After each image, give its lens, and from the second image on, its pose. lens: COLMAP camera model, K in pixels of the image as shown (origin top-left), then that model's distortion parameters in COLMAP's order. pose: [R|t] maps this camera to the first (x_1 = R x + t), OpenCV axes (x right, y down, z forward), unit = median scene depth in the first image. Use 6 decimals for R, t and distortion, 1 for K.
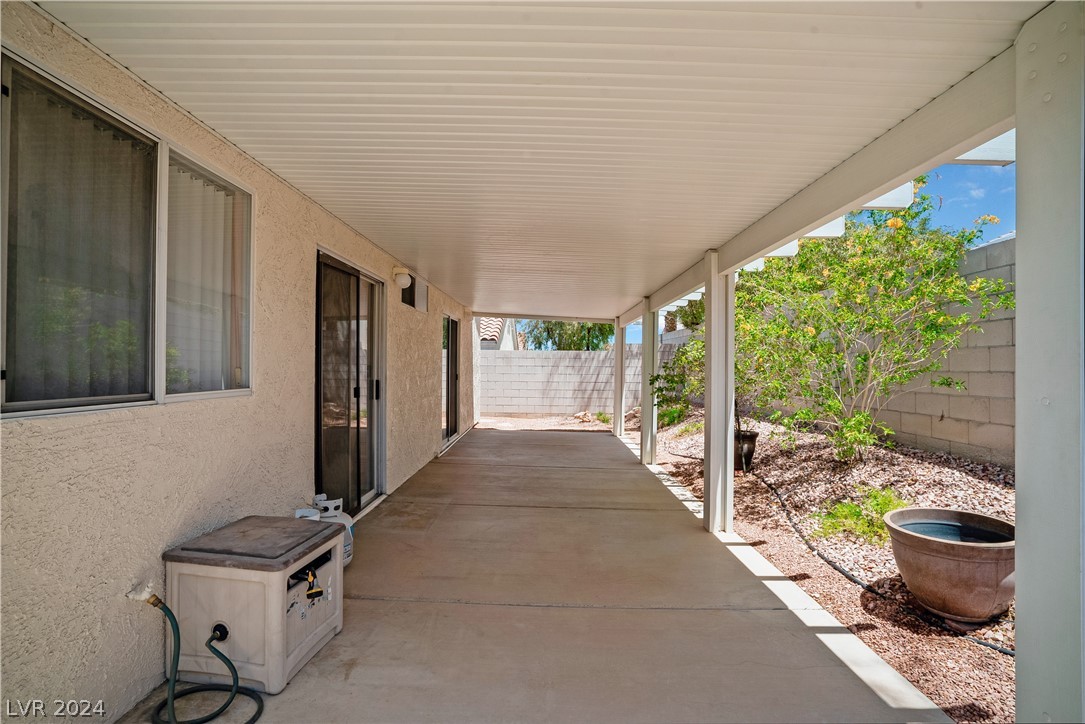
lens RADIAL K [[508.1, 0, 540.7], [0, 508.1, 359.7], [0, 0, 1]] dist [-0.053024, 0.017521]
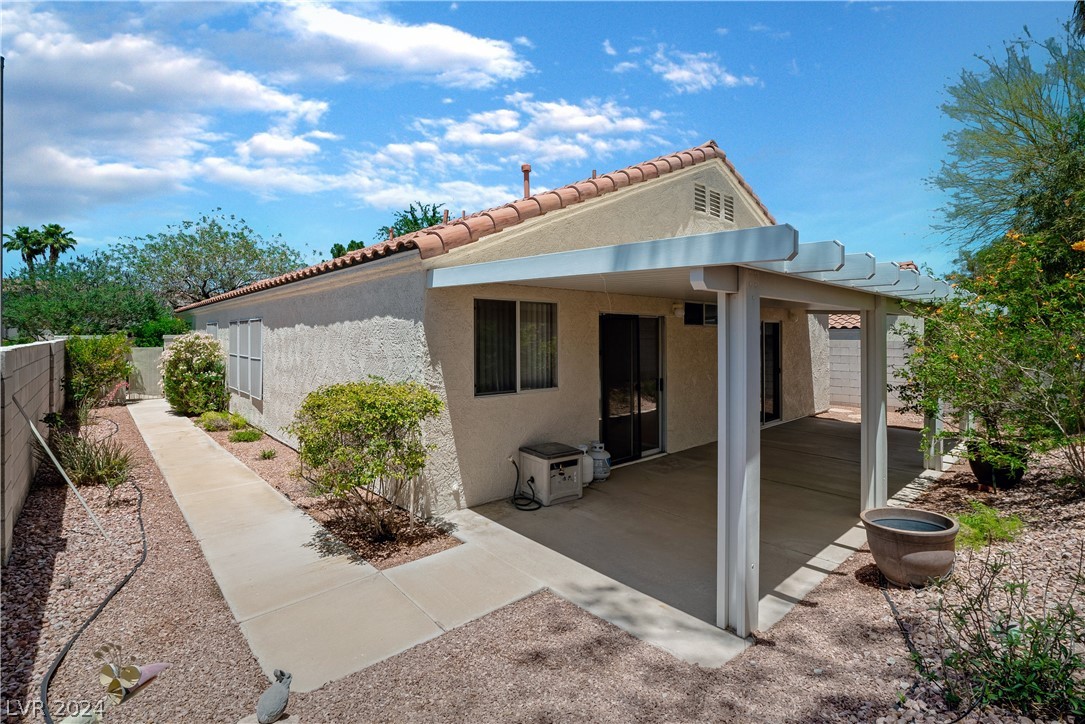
lens RADIAL K [[508.1, 0, 540.7], [0, 508.1, 359.7], [0, 0, 1]] dist [-0.053024, 0.017521]
pose [[0.685433, 0.029638, -0.727532, 1.131495], [0.007390, 0.998837, 0.047653, -0.193709], [0.728098, -0.038040, 0.684417, -0.689534]]
